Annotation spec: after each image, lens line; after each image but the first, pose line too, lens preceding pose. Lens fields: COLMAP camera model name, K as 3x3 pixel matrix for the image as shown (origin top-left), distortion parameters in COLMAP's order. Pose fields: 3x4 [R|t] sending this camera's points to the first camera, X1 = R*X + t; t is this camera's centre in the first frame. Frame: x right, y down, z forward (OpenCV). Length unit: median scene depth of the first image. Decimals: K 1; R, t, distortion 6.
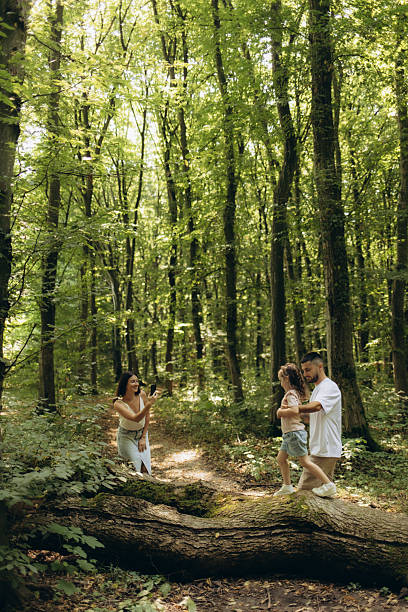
lens RADIAL K [[594.7, 0, 200.3], [0, 594.7, 307.6], [0, 0, 1]] dist [0.013285, 0.000000]
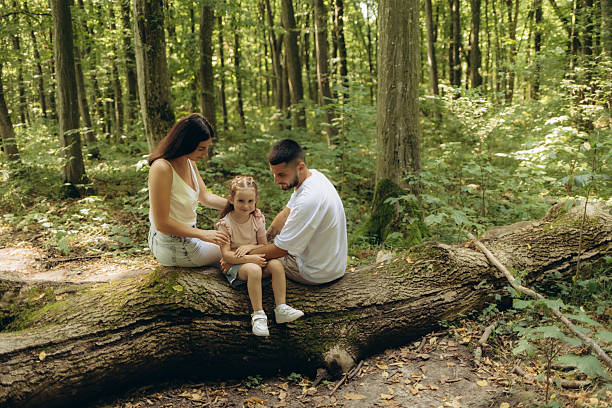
lens RADIAL K [[594.7, 0, 305.8], [0, 594.7, 204.3], [0, 0, 1]] dist [0.013285, 0.000000]
pose [[0.856944, -0.093517, 0.506855, -0.036034], [-0.025965, 0.974320, 0.223666, 0.087521], [-0.514756, -0.204829, 0.832509, 0.386867]]
